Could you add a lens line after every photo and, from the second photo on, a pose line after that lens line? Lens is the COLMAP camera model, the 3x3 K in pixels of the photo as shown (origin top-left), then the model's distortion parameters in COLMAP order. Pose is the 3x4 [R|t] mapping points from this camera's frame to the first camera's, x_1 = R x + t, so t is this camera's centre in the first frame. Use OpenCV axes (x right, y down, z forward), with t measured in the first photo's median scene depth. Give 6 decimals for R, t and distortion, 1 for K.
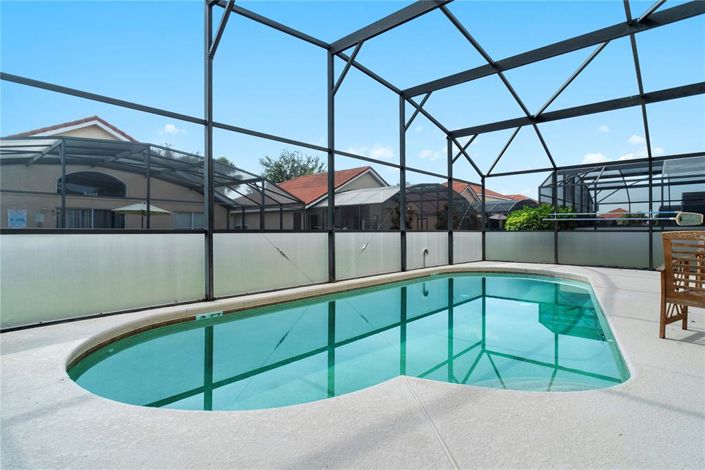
lens RADIAL K [[363.7, 0, 353.2], [0, 363.7, 232.4], [0, 0, 1]] dist [-0.006755, -0.001643]
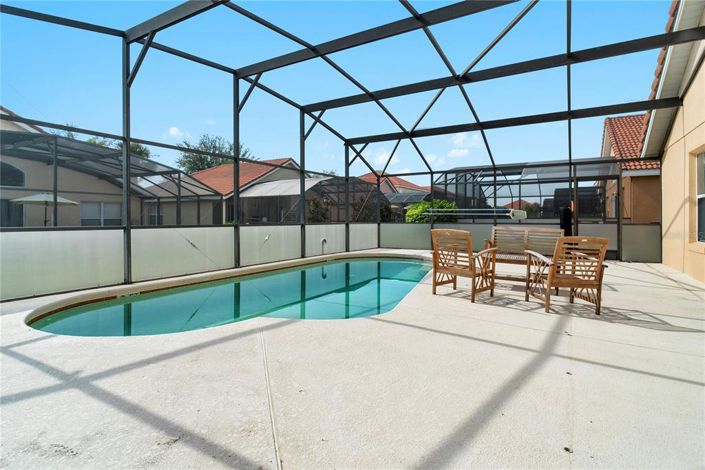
lens RADIAL K [[363.7, 0, 350.7], [0, 363.7, 223.2], [0, 0, 1]] dist [-0.006755, -0.001643]
pose [[0.981557, -0.000593, 0.191167, 0.058768], [-0.000674, 0.999978, 0.006563, -0.013537], [-0.191167, -0.006571, 0.981536, -0.185846]]
